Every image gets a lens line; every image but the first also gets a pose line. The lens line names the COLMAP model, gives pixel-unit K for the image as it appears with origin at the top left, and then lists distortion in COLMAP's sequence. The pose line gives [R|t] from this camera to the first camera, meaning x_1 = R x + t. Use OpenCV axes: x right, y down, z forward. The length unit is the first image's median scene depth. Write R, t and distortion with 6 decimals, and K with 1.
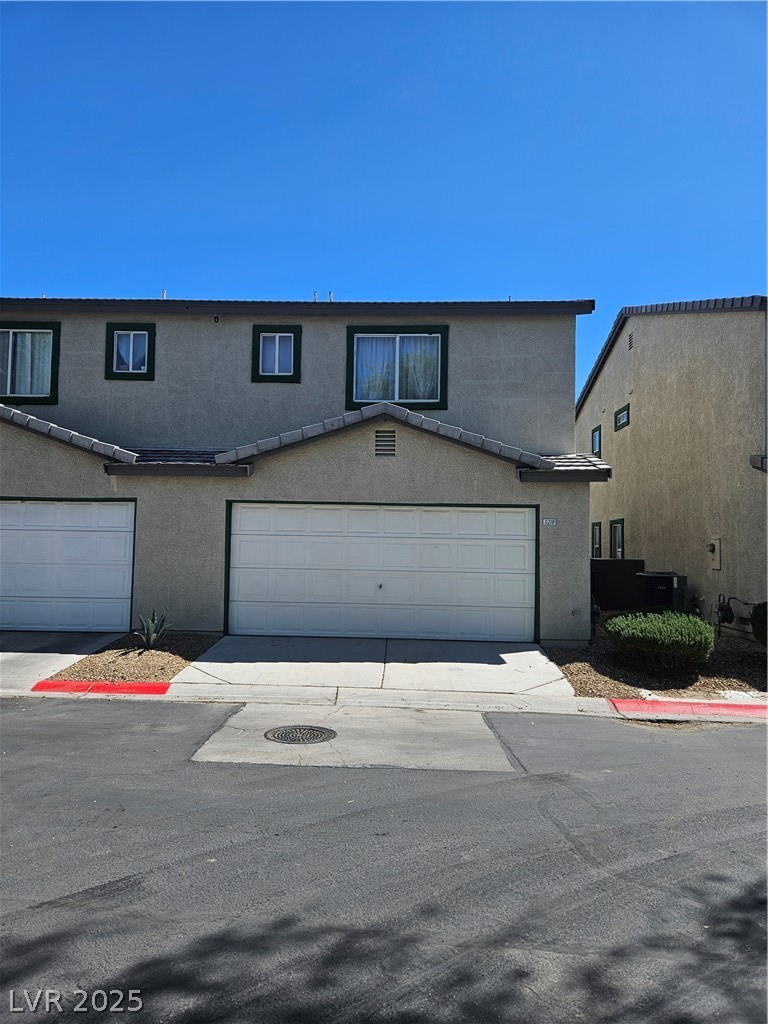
lens RADIAL K [[684.4, 0, 380.7], [0, 684.4, 509.0], [0, 0, 1]] dist [0.083002, -0.053862]
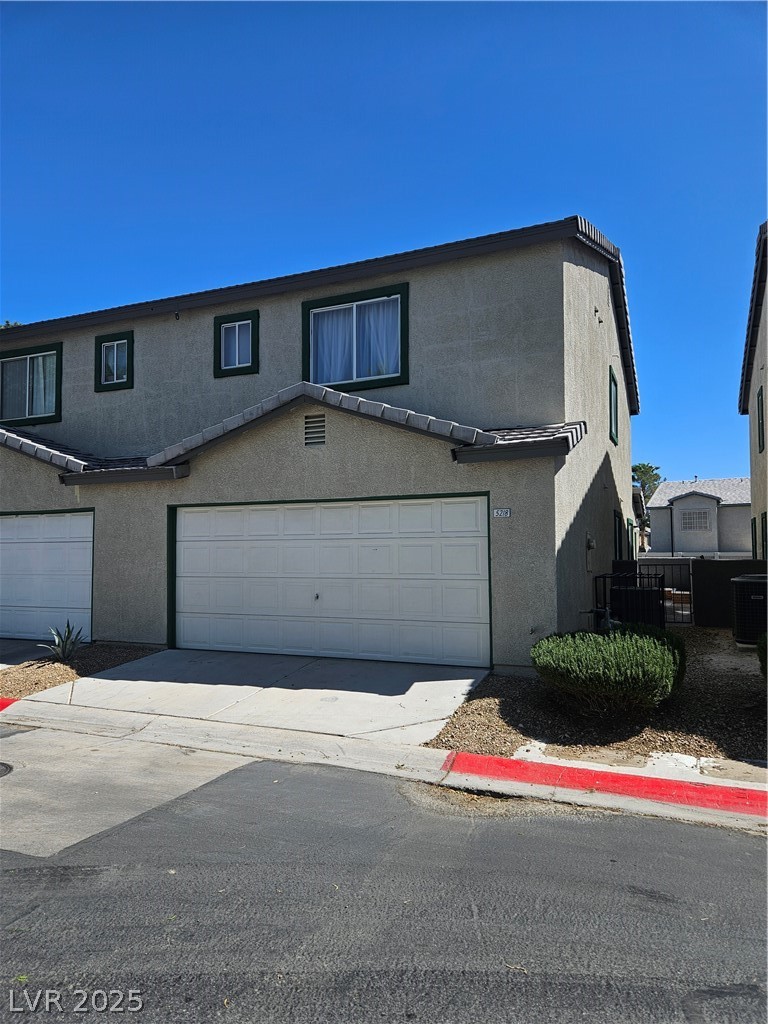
lens RADIAL K [[687.6, 0, 386.3], [0, 687.6, 515.8], [0, 0, 1]] dist [0.089157, -0.085468]
pose [[0.928169, -0.043280, -0.369633, 0.400156], [0.043017, 0.999034, -0.008959, 0.022945], [0.369663, -0.007585, 0.929135, 0.225880]]
